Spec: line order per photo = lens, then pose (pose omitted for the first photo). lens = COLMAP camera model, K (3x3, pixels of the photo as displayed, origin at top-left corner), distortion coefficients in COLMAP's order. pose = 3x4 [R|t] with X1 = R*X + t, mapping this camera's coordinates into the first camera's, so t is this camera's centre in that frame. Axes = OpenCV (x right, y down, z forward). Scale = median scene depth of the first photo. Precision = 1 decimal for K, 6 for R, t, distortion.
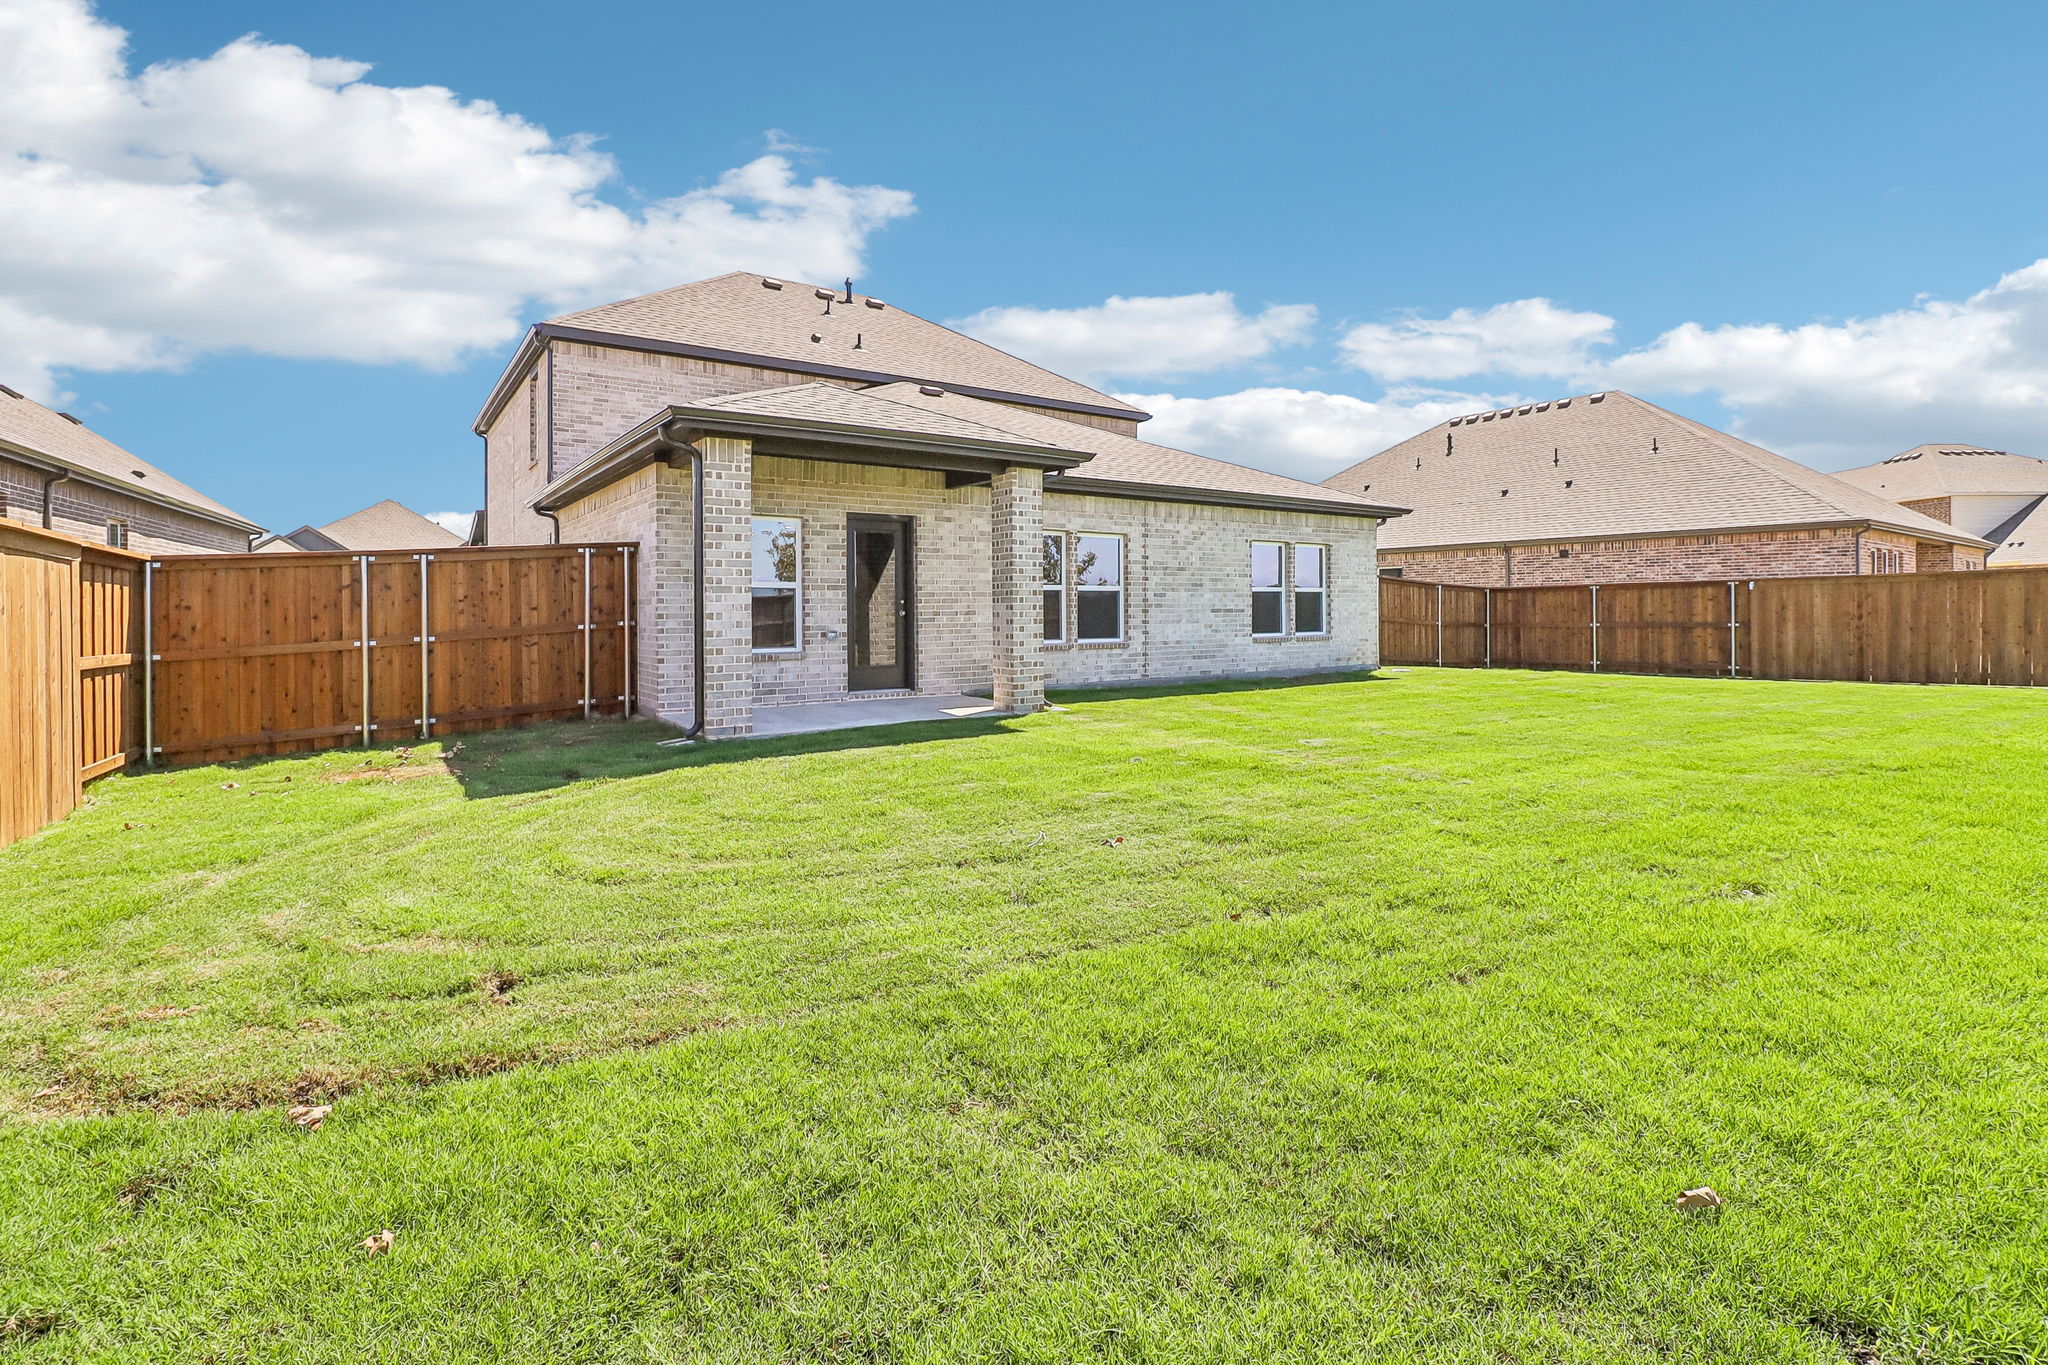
lens RADIAL K [[932.7, 0, 1020.4], [0, 932.7, 610.8], [0, 0, 1]] dist [-0.001075, -0.014214]
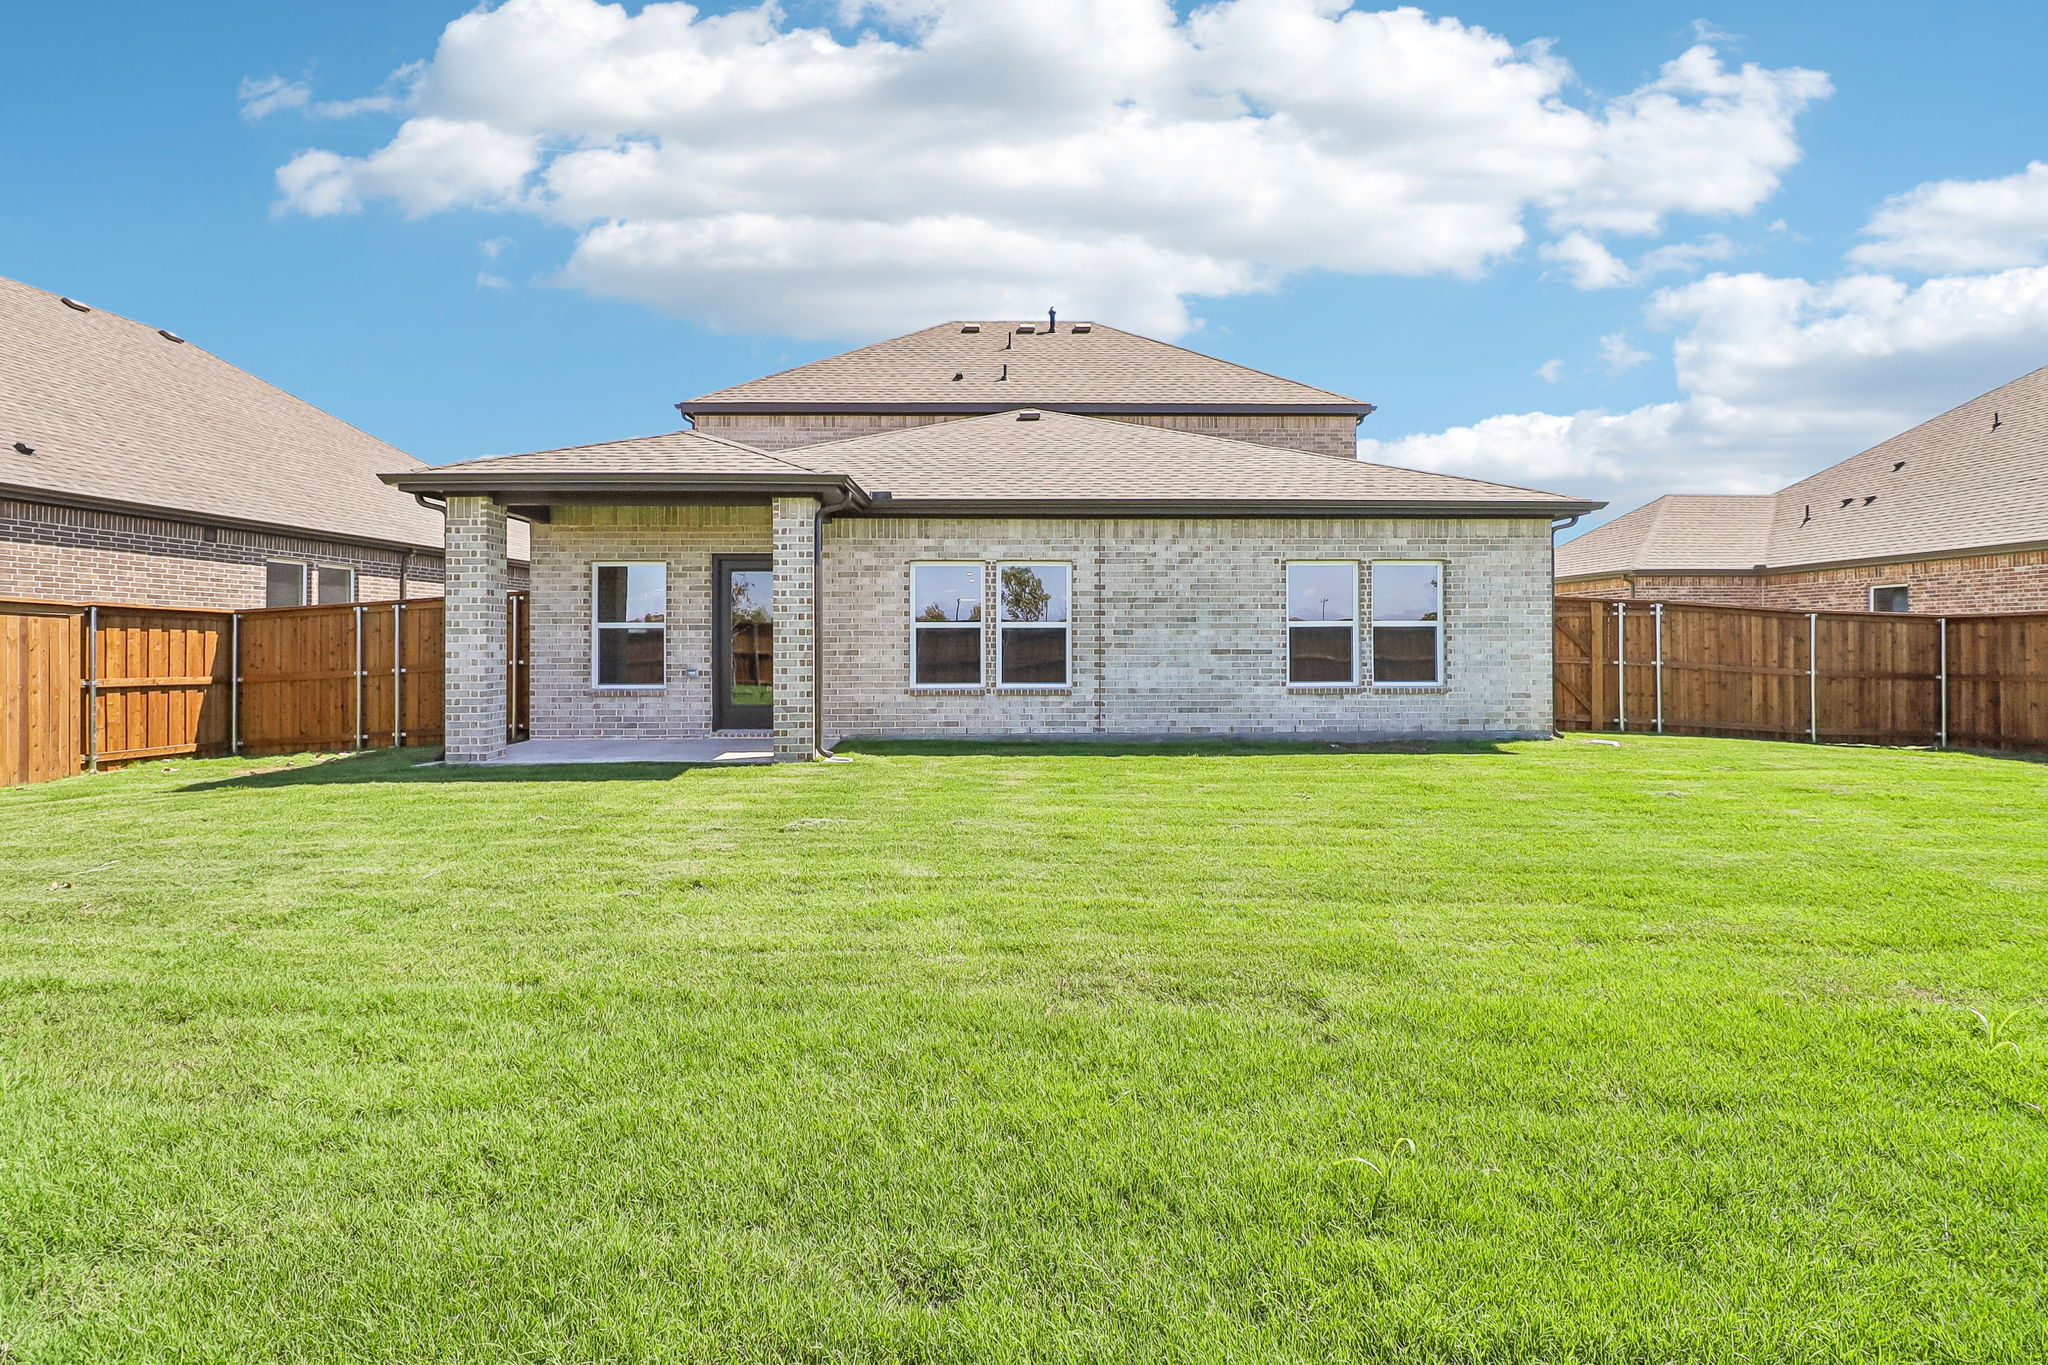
lens RADIAL K [[940.1, 0, 1013.0], [0, 940.1, 635.8], [0, 0, 1]] dist [-0.001252, -0.014522]
pose [[0.840994, -0.001241, -0.541043, 0.525795], [-0.004104, 0.999954, -0.008674, -0.006403], [0.541029, 0.009515, 0.840950, 0.252675]]
